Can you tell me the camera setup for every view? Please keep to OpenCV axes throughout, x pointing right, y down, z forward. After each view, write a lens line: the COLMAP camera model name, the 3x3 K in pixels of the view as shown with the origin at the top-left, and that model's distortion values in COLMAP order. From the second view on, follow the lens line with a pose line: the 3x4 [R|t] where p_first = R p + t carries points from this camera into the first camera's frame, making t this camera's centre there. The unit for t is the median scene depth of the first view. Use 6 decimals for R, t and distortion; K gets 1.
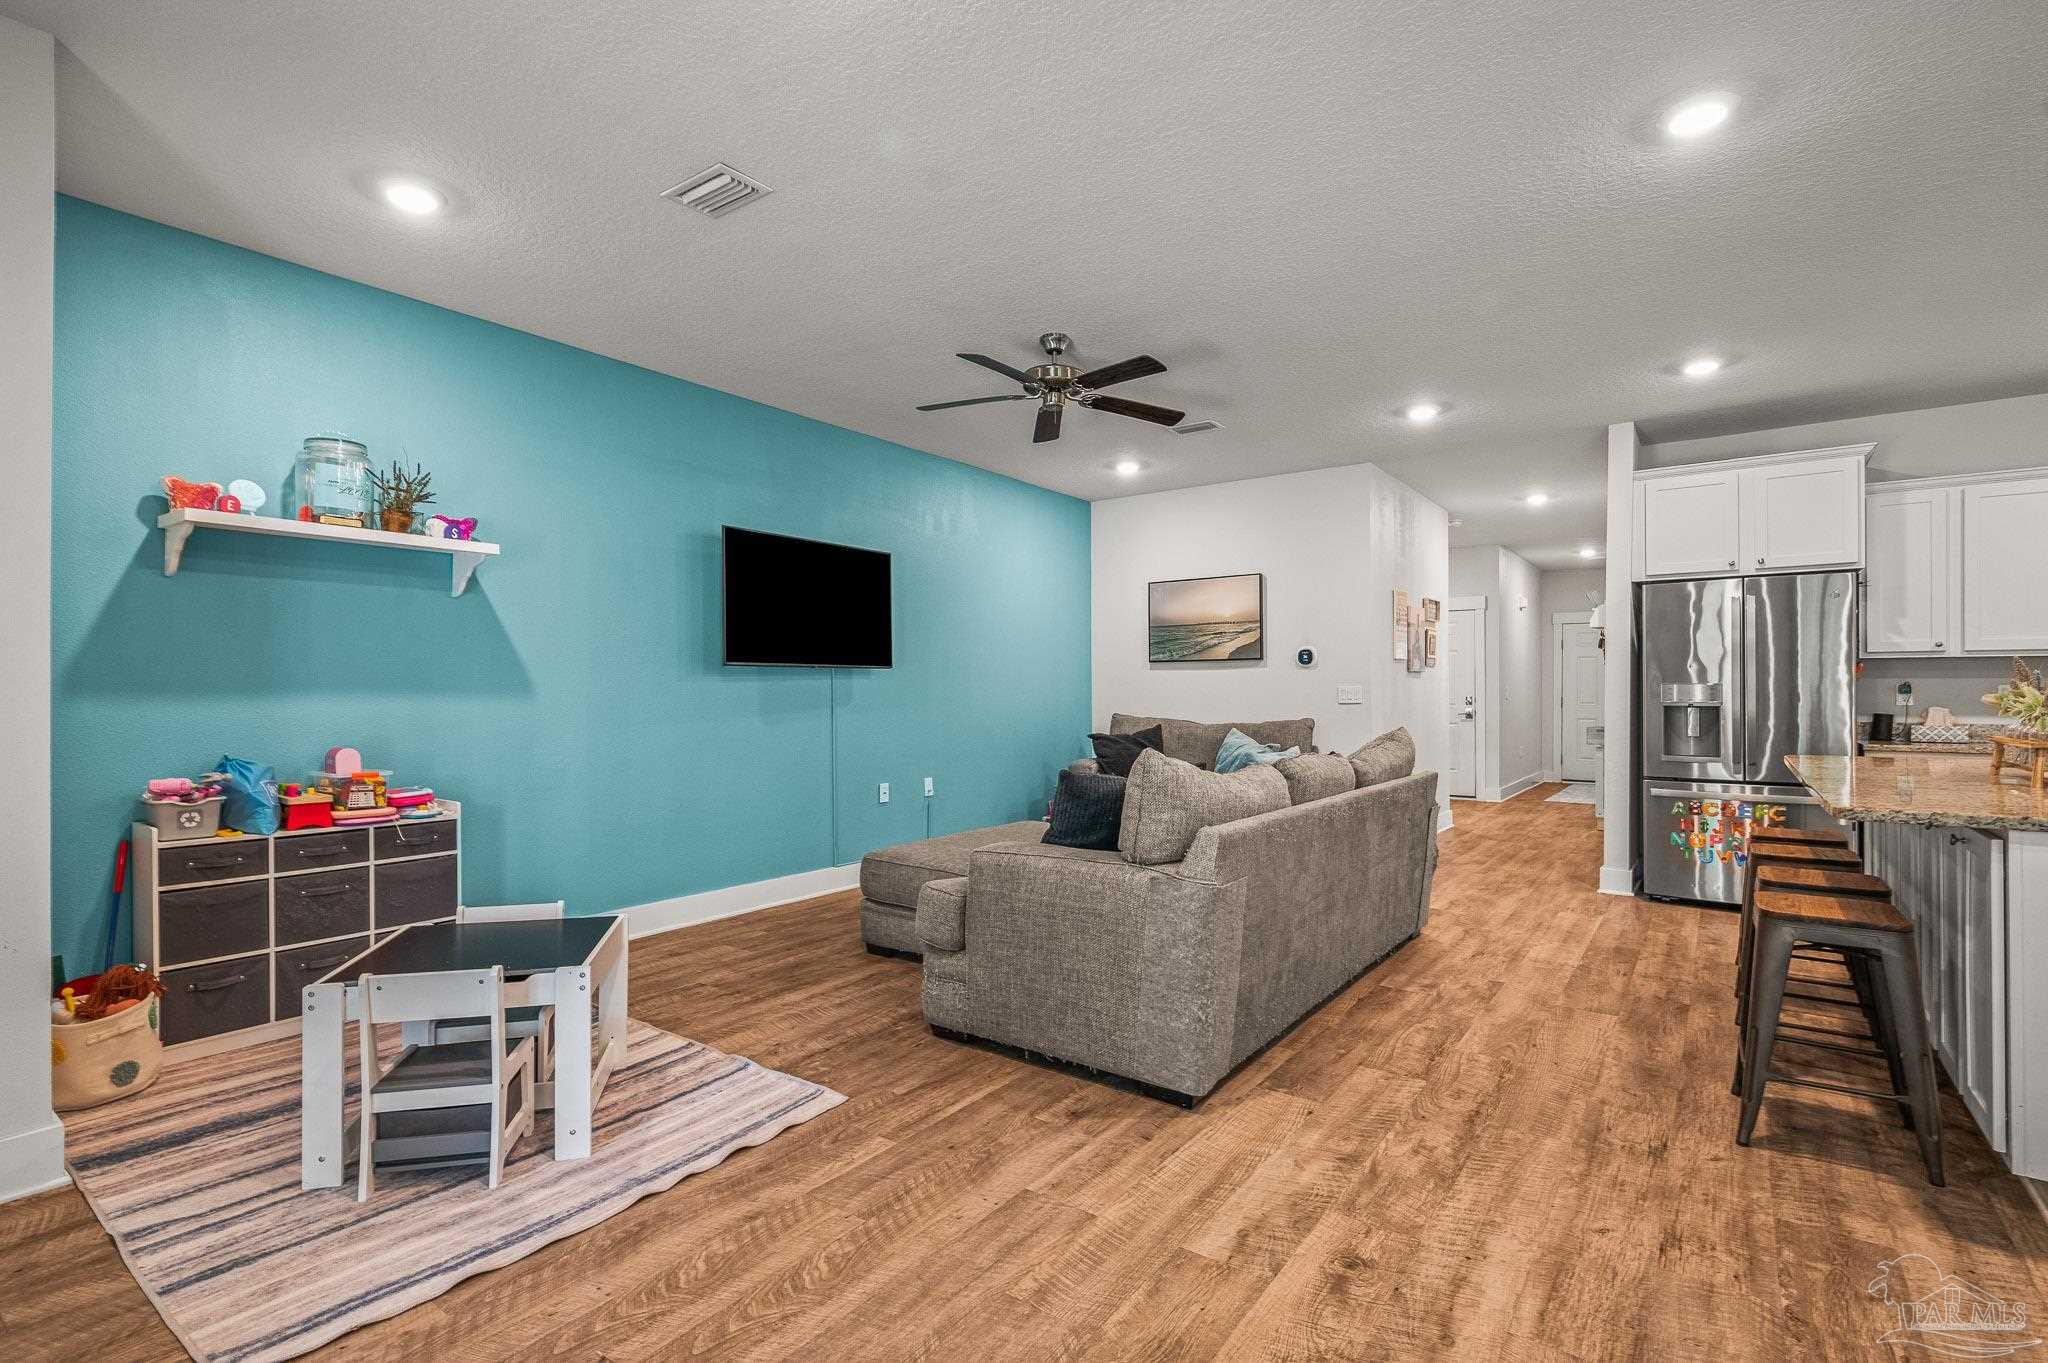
lens RADIAL K [[925.4, 0, 1027.2], [0, 925.4, 698.6], [0, 0, 1]] dist [0.000734, 0.000217]
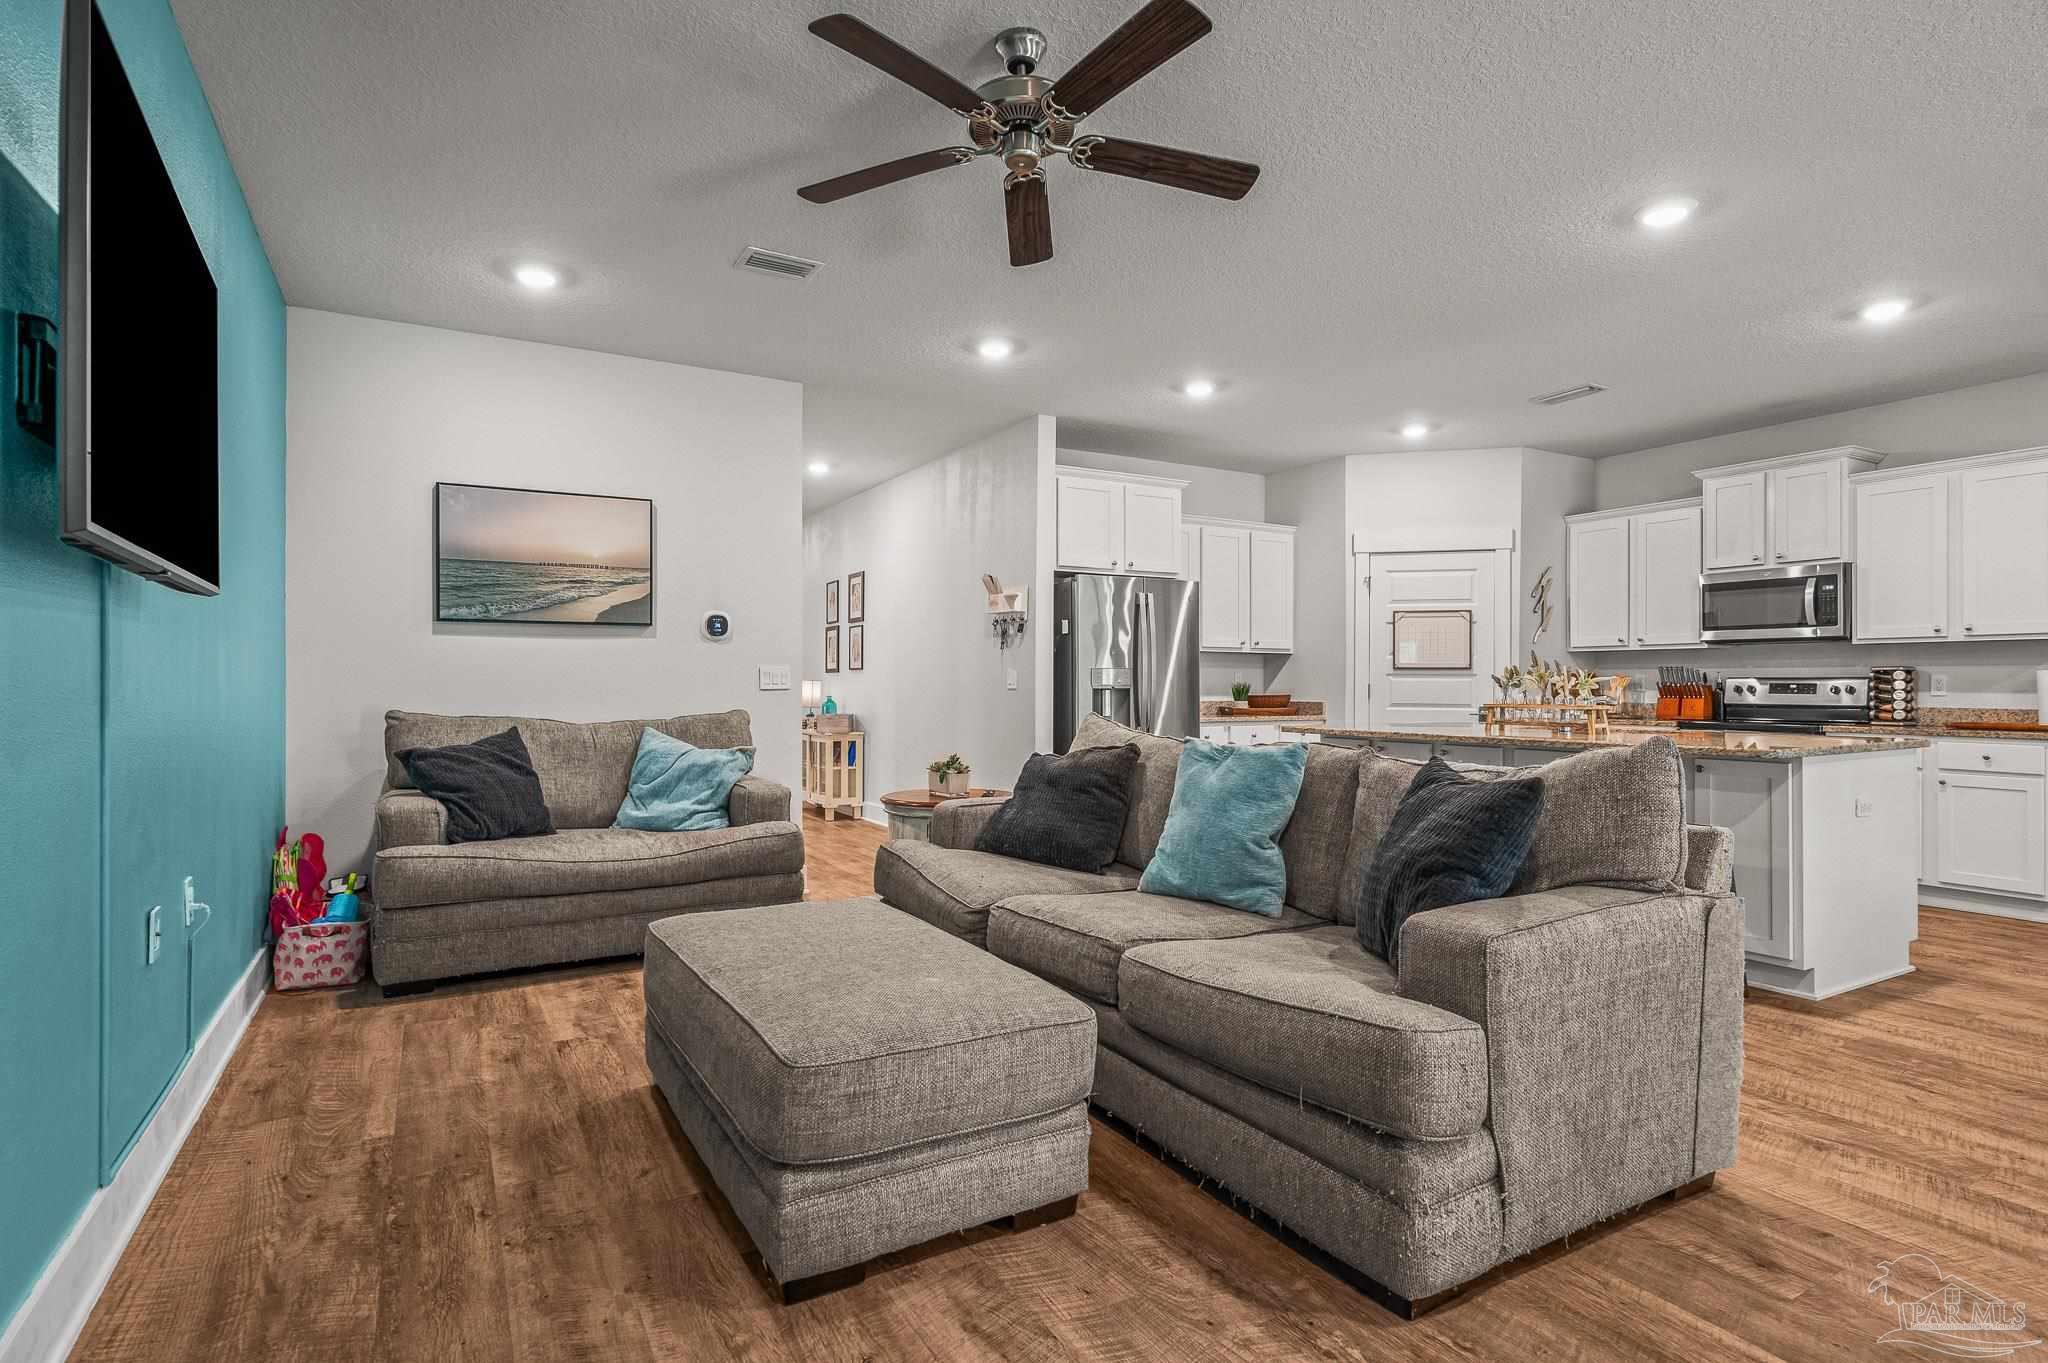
lens RADIAL K [[1037.8, 0, 1032.8], [0, 1037.8, 672.7], [0, 0, 1]] dist [0.006834, -0.000722]
pose [[0.392209, 0.010926, 0.919811, -0.470071], [0.006637, 0.999870, -0.014707, 0.006556], [-0.919852, 0.011873, 0.392085, 0.631718]]
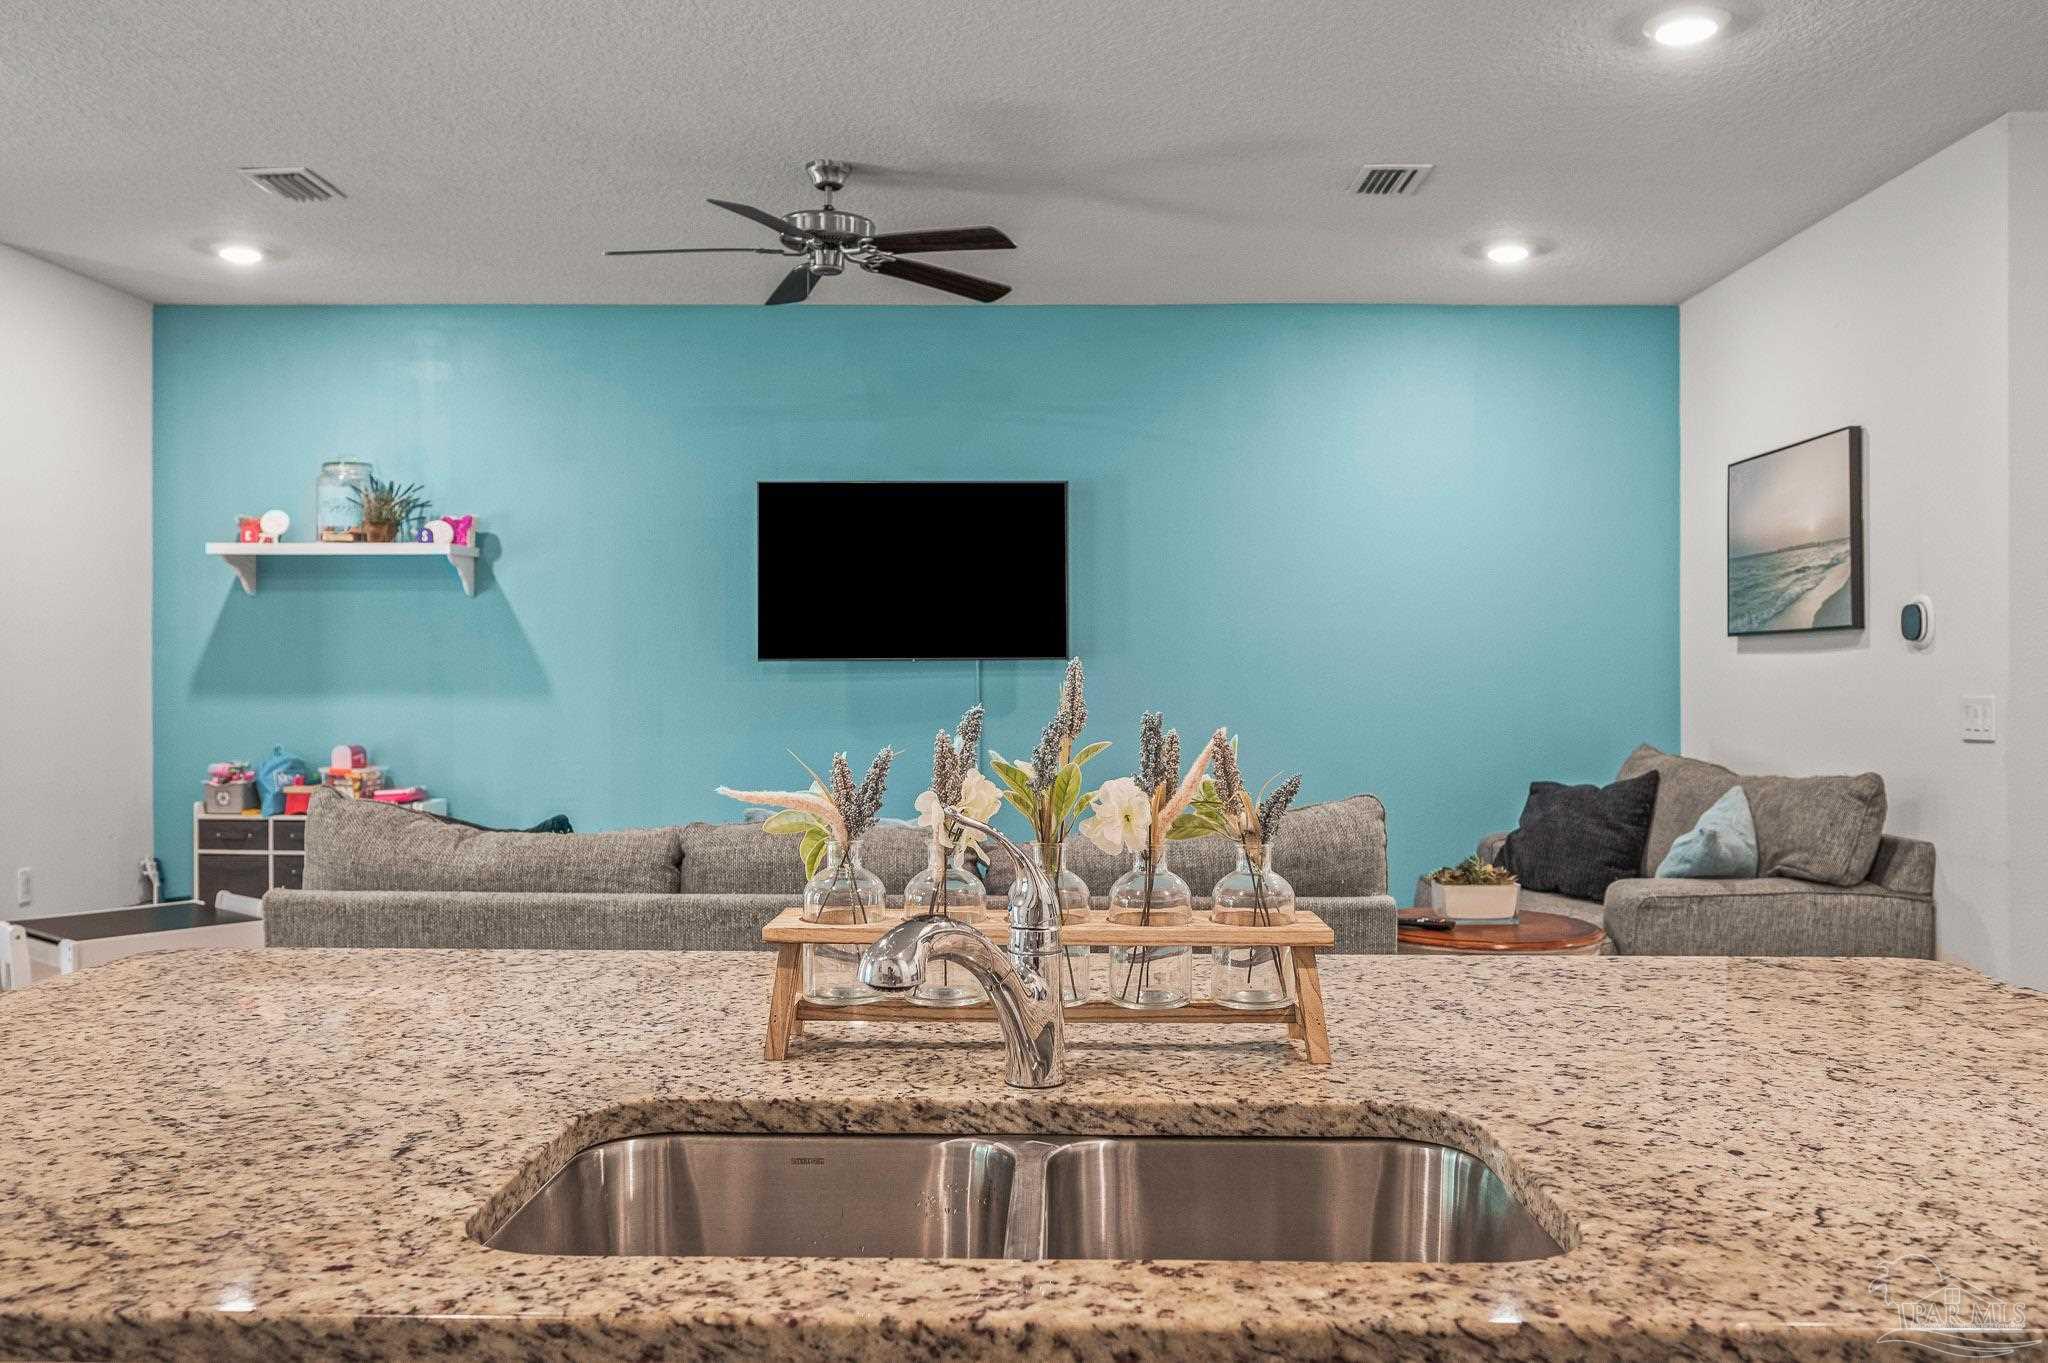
lens RADIAL K [[1631.8, 0, 1026.3], [0, 1631.8, 684.8], [0, 0, 1]] dist [-0.000820, 0.005372]
pose [[0.581593, 0.009038, -0.813430, 0.896724], [-0.009465, 0.999946, 0.004343, -0.023281], [0.813425, 0.005173, 0.581647, 0.376472]]
